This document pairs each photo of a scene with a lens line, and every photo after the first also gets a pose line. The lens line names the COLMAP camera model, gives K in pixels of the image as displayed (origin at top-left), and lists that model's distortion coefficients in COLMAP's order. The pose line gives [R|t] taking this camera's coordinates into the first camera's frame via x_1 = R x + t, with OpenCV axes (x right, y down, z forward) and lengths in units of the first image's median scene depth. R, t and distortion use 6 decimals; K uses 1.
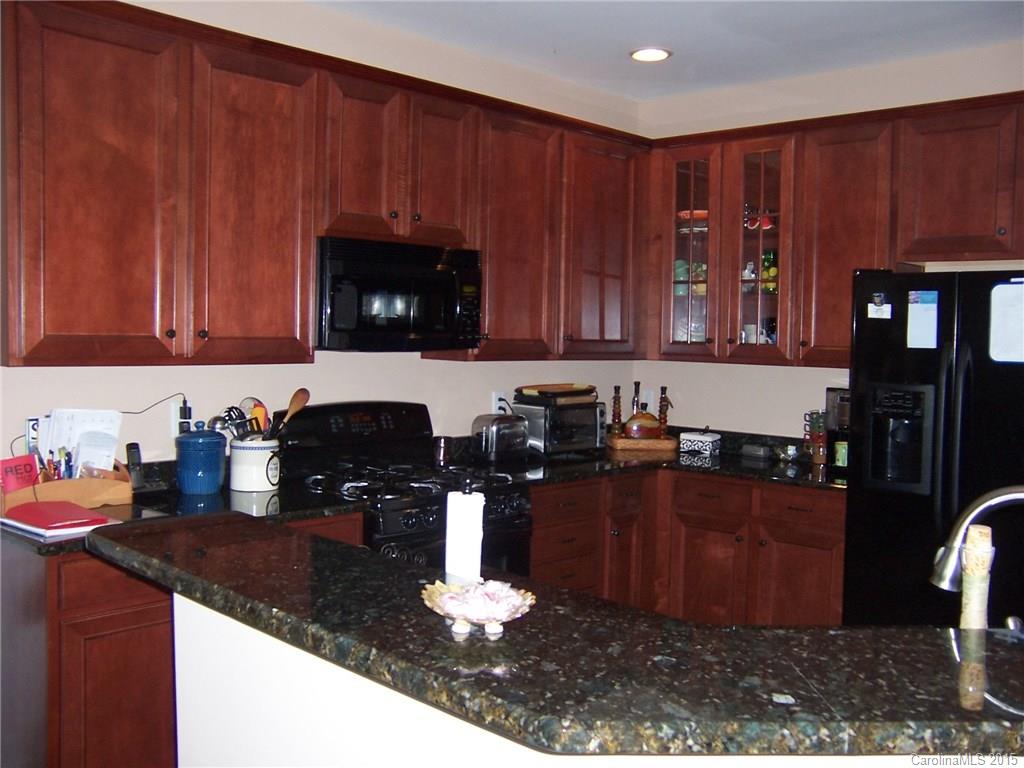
lens RADIAL K [[1030.4, 0, 526.7], [0, 1030.4, 379.9], [0, 0, 1]] dist [-0.150125, 0.232965]
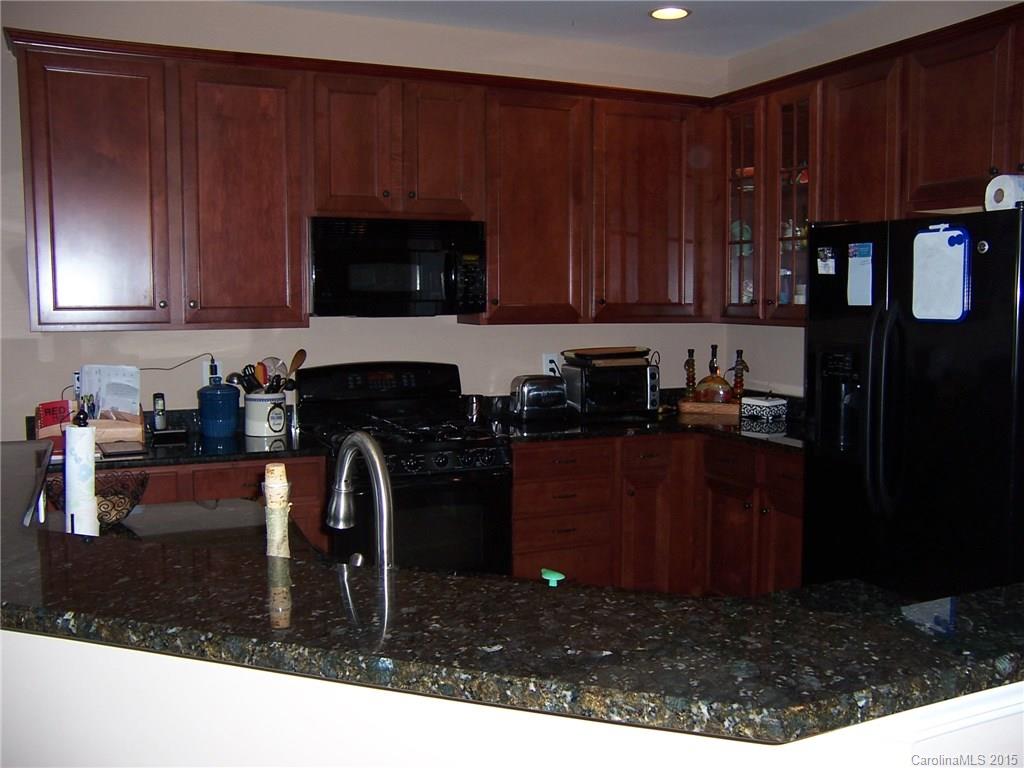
lens RADIAL K [[1030.4, 0, 526.7], [0, 1030.4, 379.9], [0, 0, 1]] dist [-0.150125, 0.232965]
pose [[0.920598, 0.011414, -0.390344, 0.411039], [0.000328, 0.999550, 0.030003, 0.007129], [0.390511, -0.027749, 0.920180, 0.028517]]
